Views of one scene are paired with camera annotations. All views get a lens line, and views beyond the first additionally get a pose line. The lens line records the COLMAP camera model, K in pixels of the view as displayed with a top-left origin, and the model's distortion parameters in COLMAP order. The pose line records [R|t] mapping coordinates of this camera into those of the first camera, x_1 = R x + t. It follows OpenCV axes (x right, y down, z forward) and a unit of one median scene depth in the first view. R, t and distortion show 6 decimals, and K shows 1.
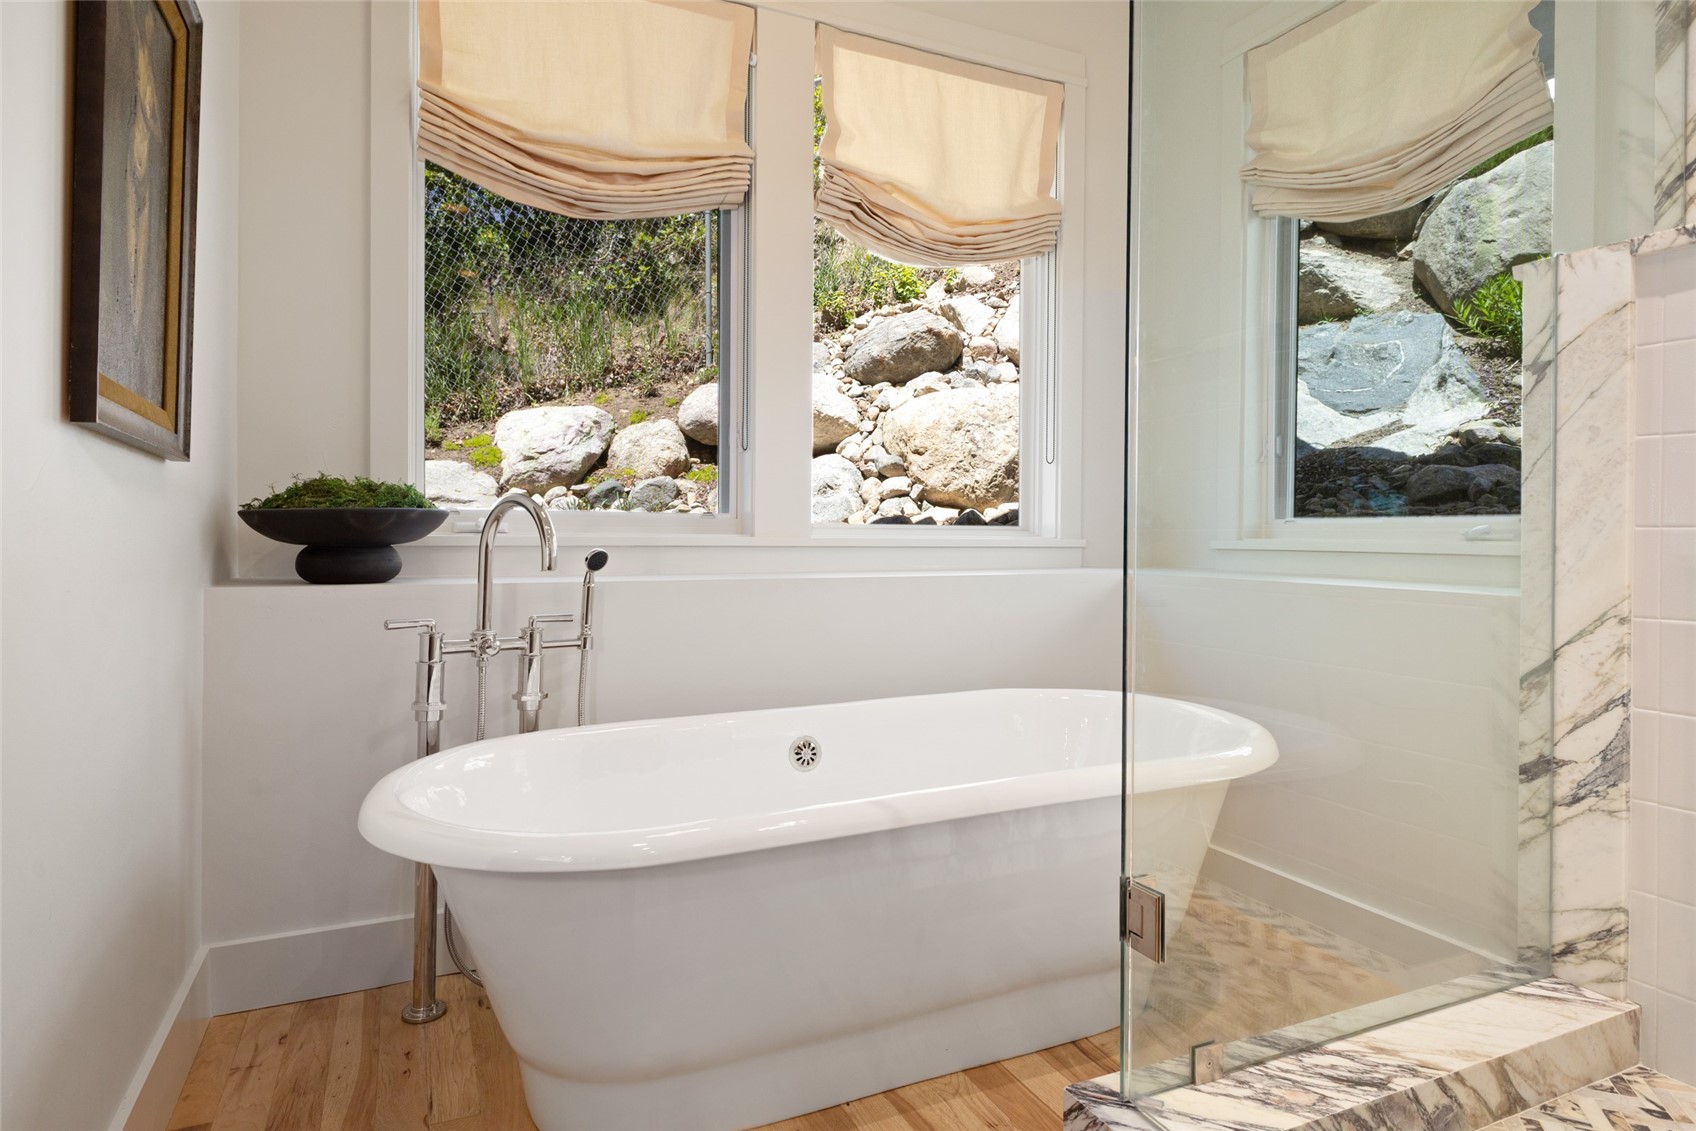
lens RADIAL K [[979.3, 0, 844.5], [0, 979.3, 543.3], [0, 0, 1]] dist [0.018974, -0.001933]
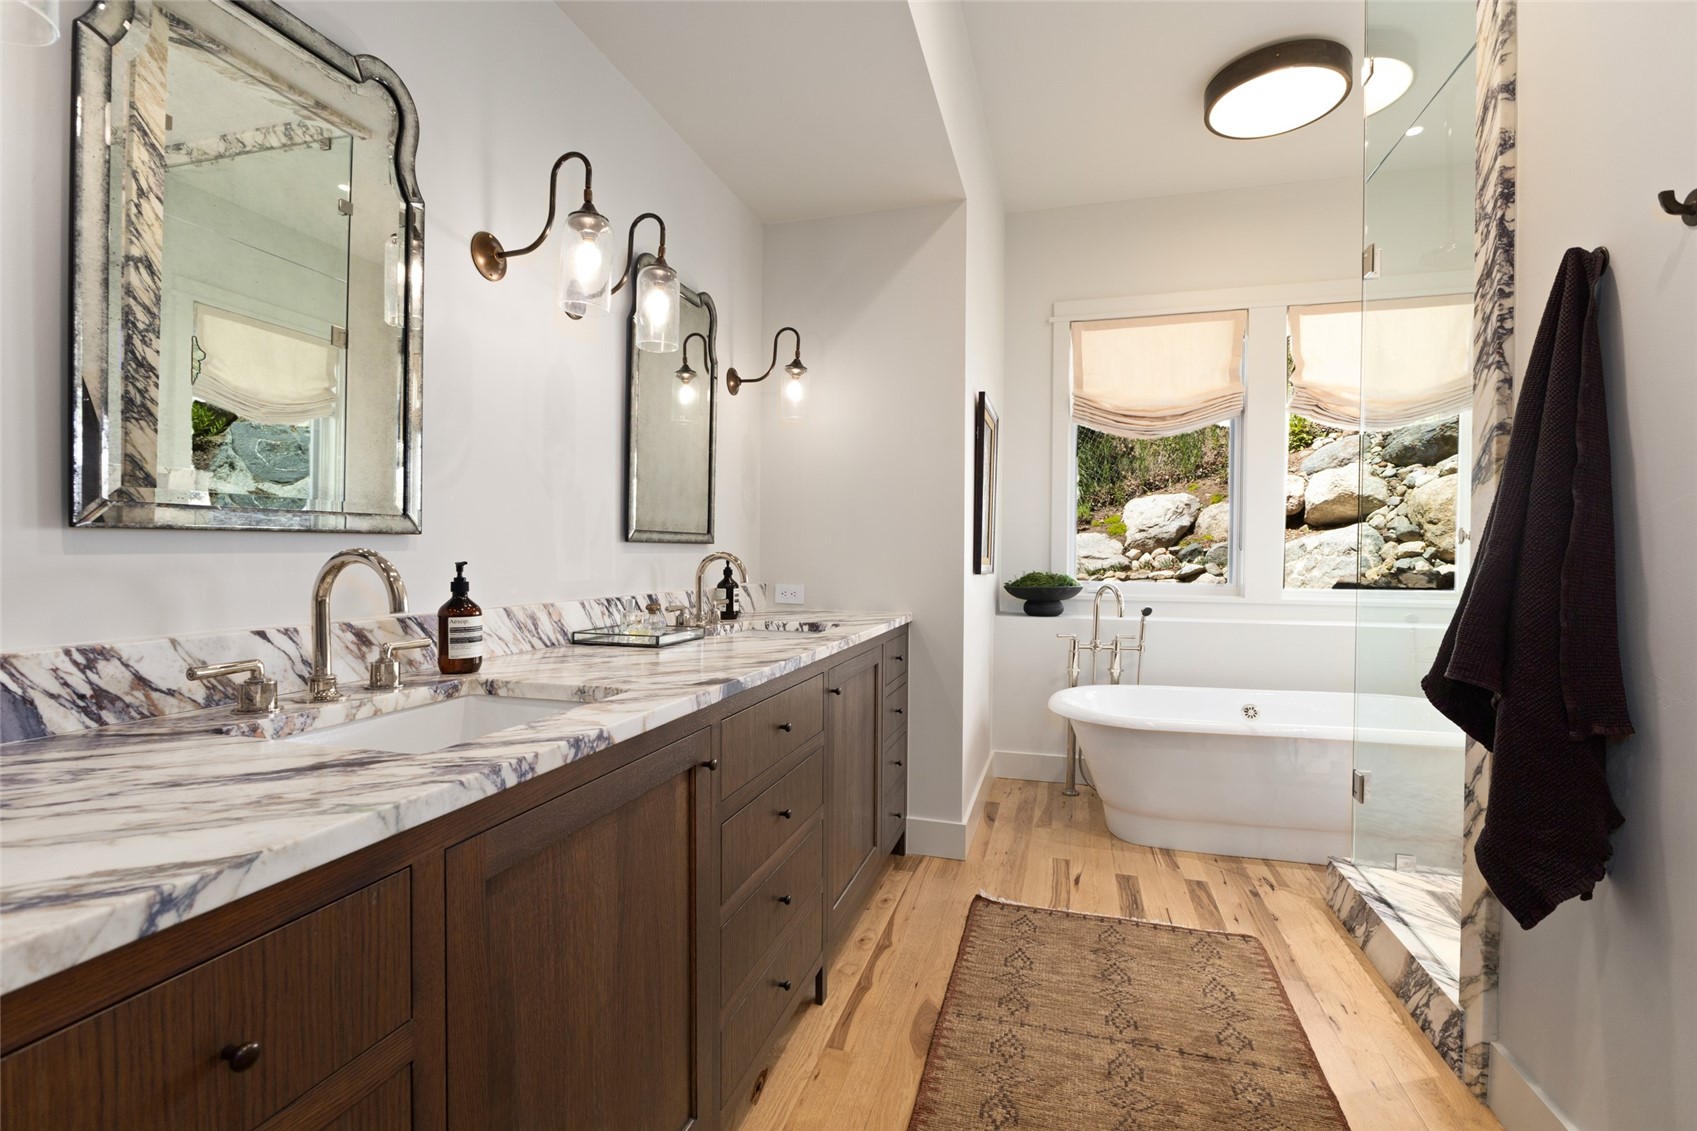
lens RADIAL K [[751.7, 0, 848.5], [0, 751.7, 565.5], [0, 0, 1]] dist [-0.031208, 0.000269]
pose [[0.755573, 0.006655, -0.655031, 0.130309], [-0.005186, 0.999978, 0.004178, -0.034070], [0.655044, 0.000241, 0.755591, -0.269521]]
